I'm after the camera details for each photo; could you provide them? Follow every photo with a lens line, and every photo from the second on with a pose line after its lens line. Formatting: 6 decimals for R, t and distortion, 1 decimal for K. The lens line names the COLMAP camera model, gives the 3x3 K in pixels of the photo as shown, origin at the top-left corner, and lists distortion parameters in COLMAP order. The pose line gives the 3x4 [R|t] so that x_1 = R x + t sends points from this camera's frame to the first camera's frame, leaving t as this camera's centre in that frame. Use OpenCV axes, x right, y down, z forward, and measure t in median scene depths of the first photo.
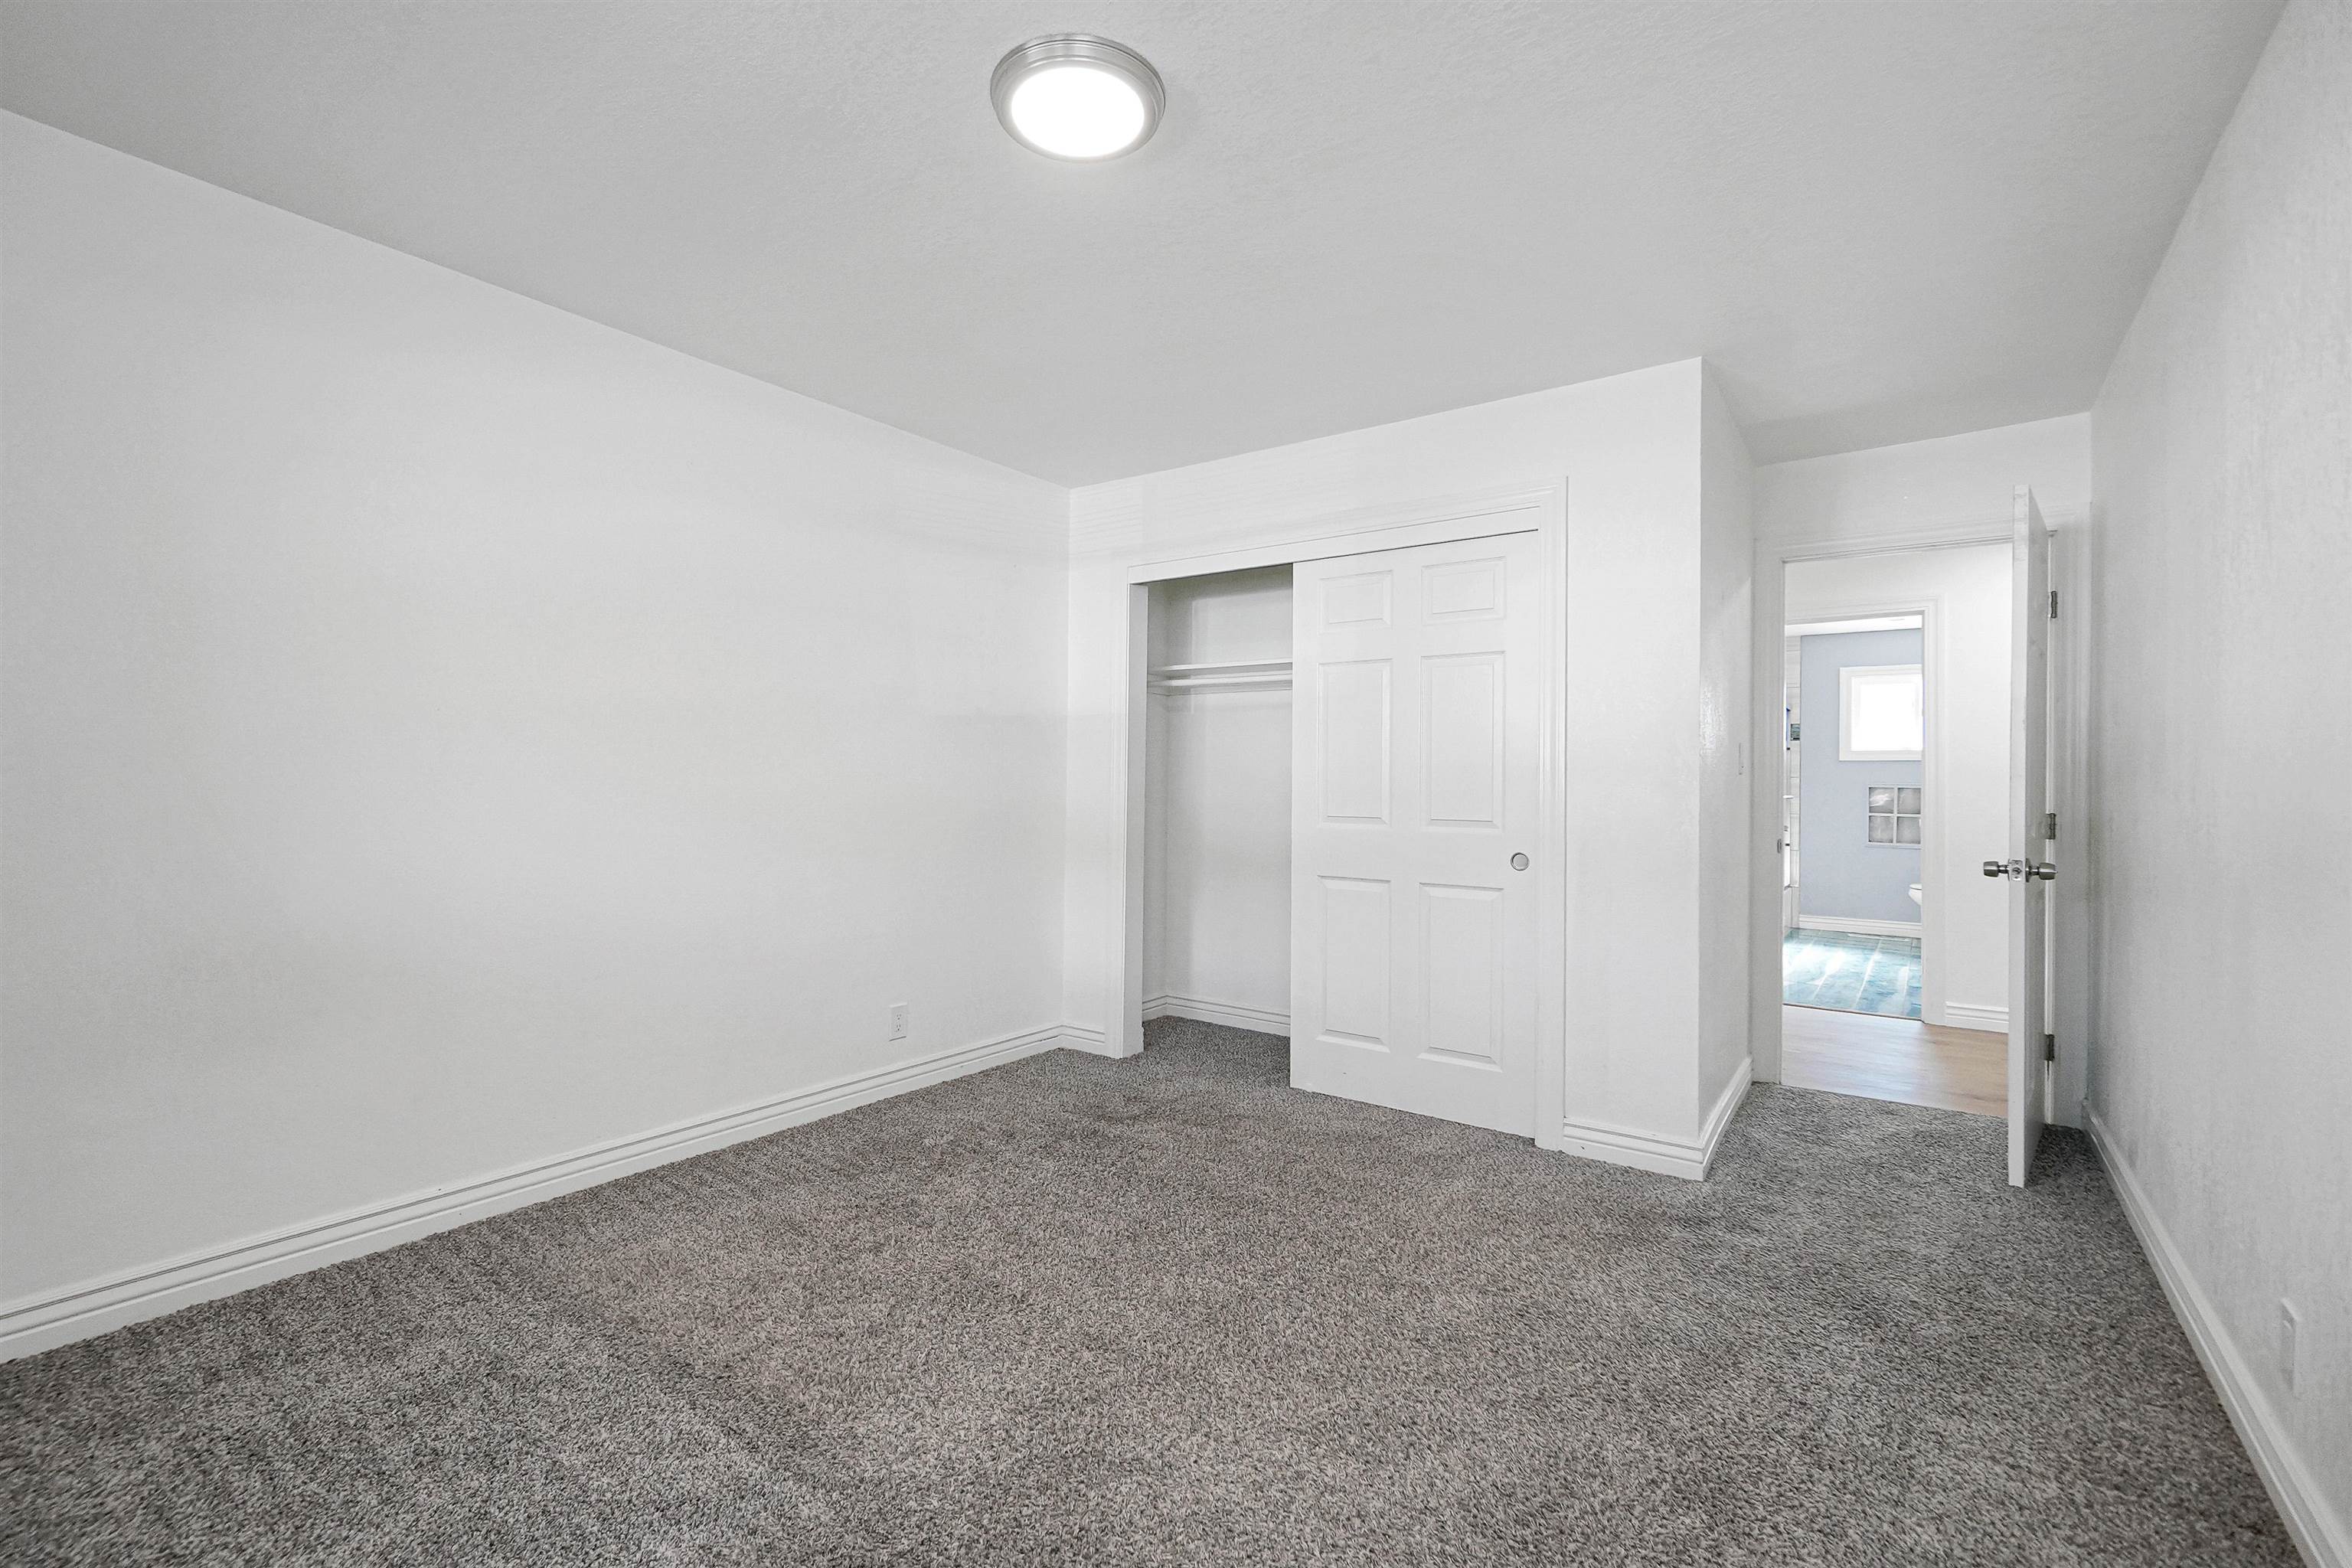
lens RADIAL K [[1024.3, 0, 1174.8], [0, 1024.3, 783.5], [0, 0, 1]] dist [-0.009360, 0.004974]
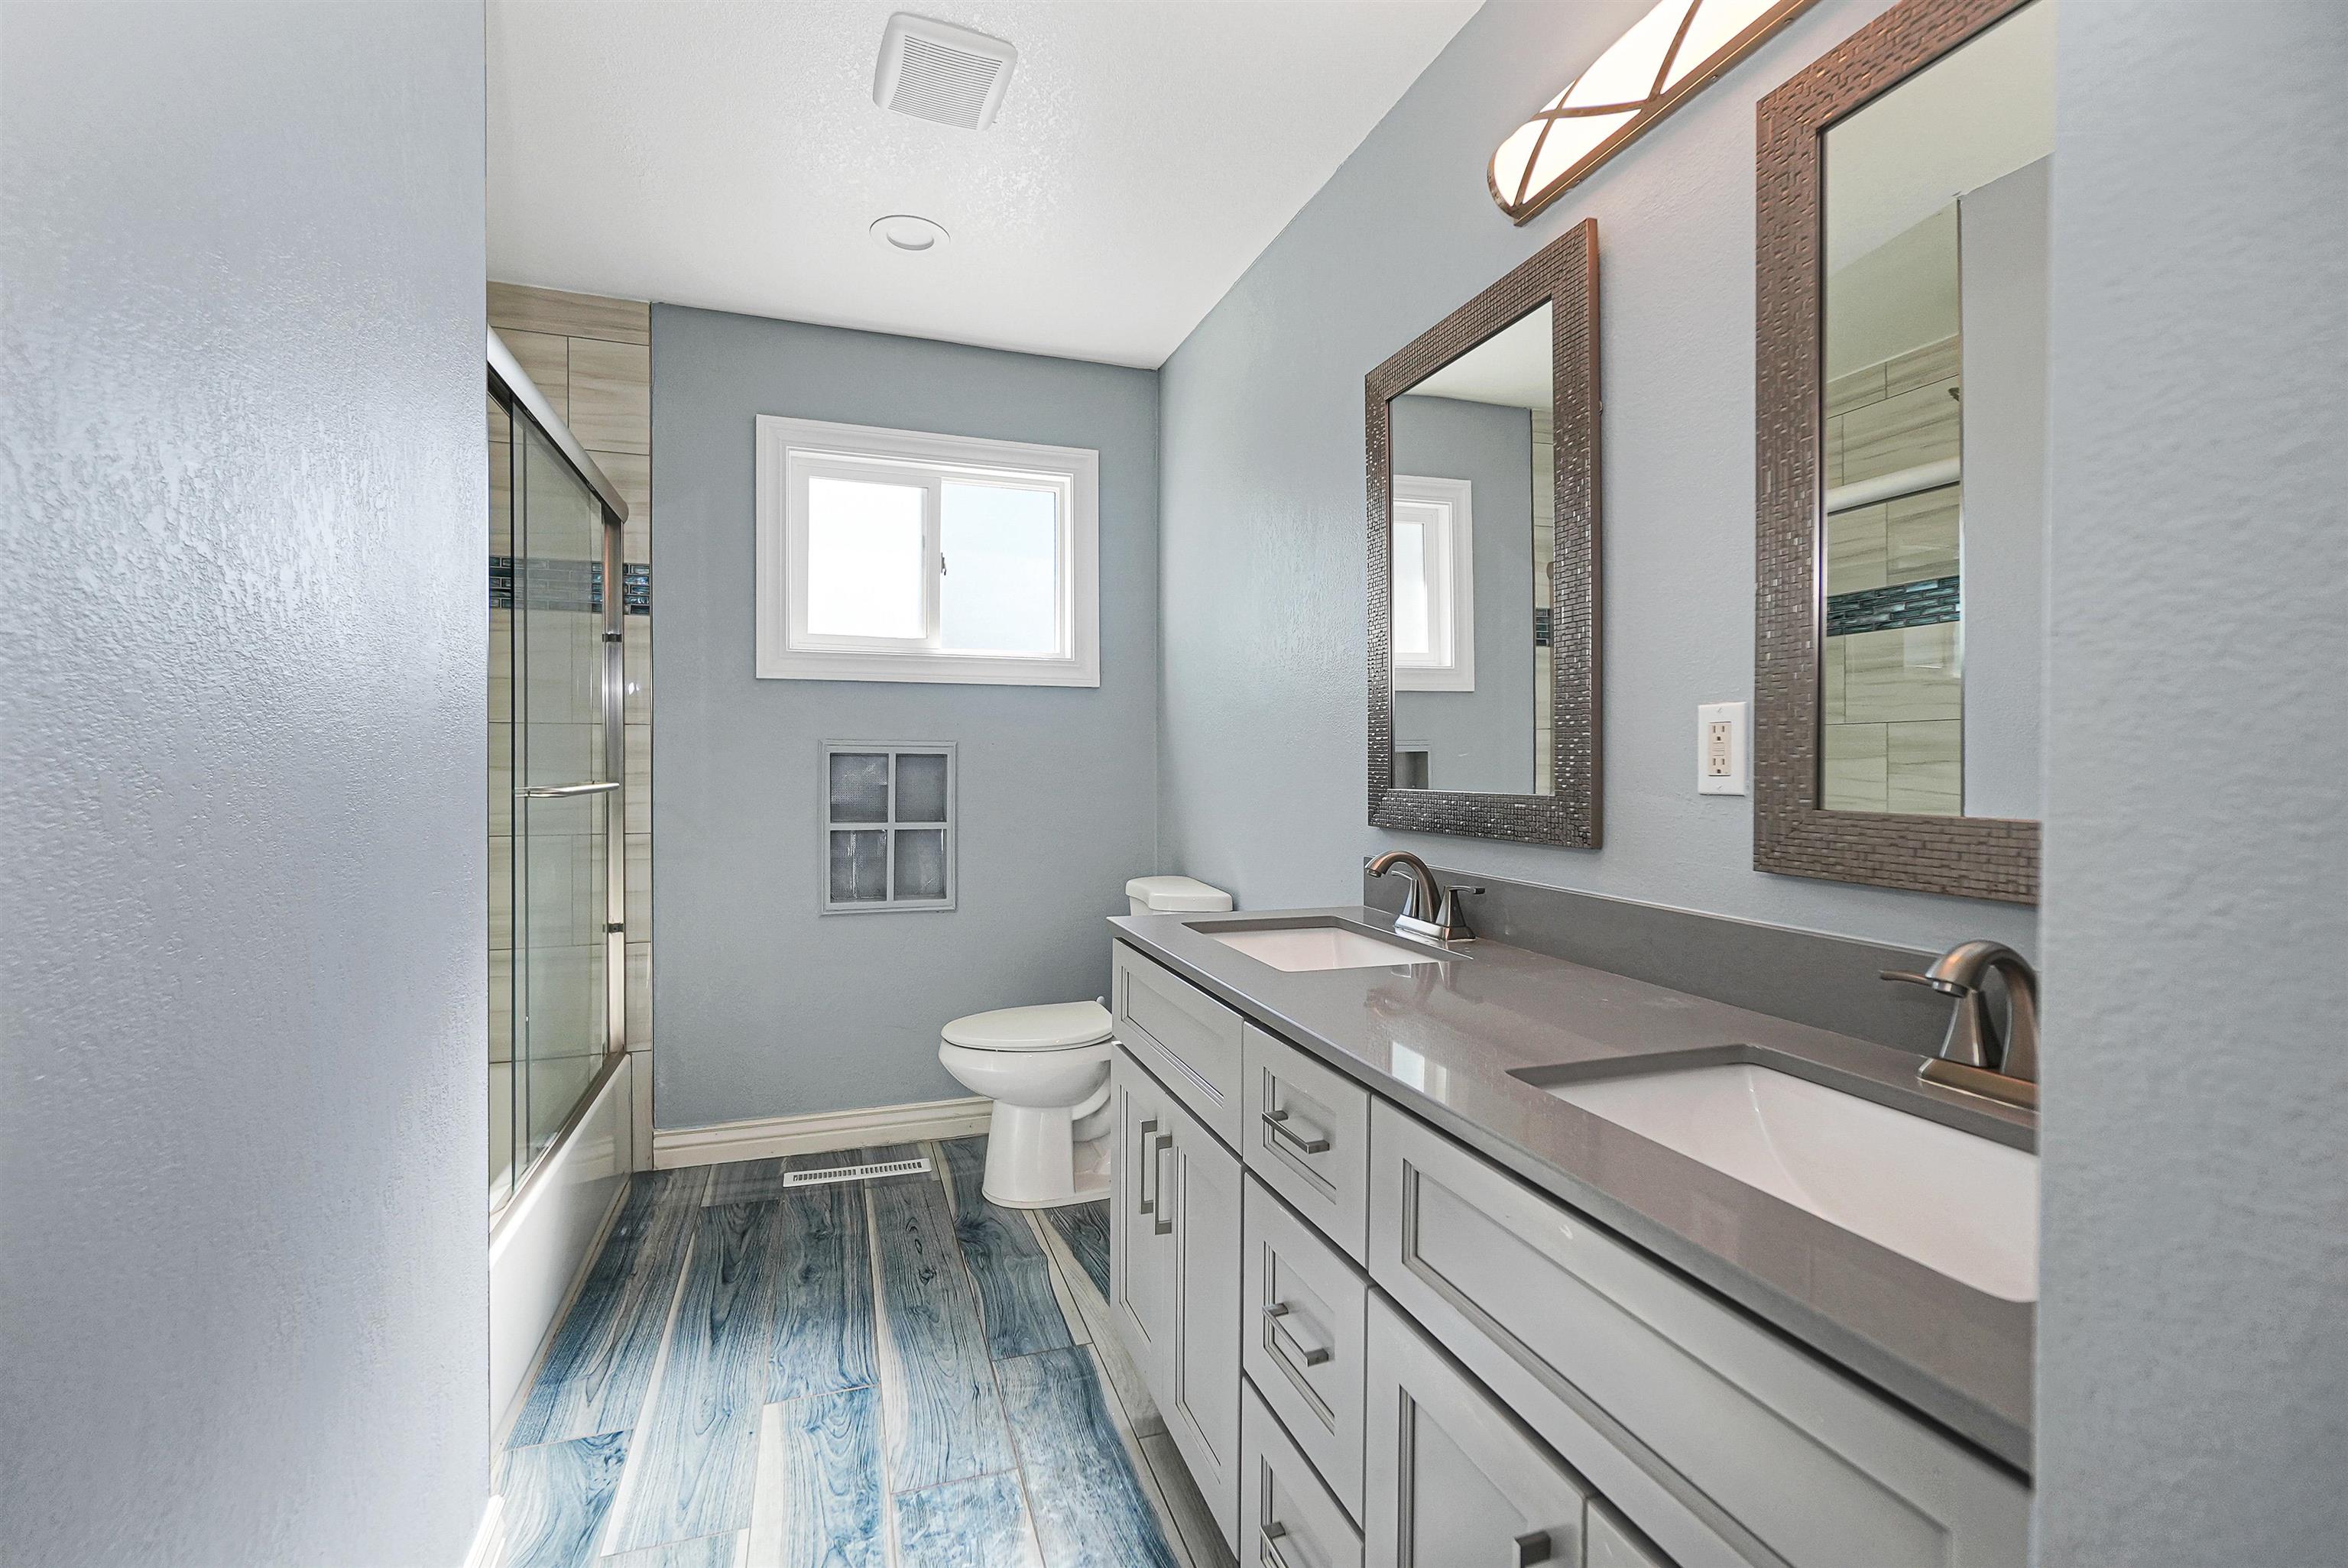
lens RADIAL K [[1047.1, 0, 1175.9], [0, 1047.1, 776.5], [0, 0, 1]] dist [0.000003, -0.000052]
pose [[0.581931, -0.010324, 0.813173, 0.447658], [0.003860, 0.999943, 0.009933, 0.009151], [-0.813229, -0.002642, 0.581938, 0.682609]]
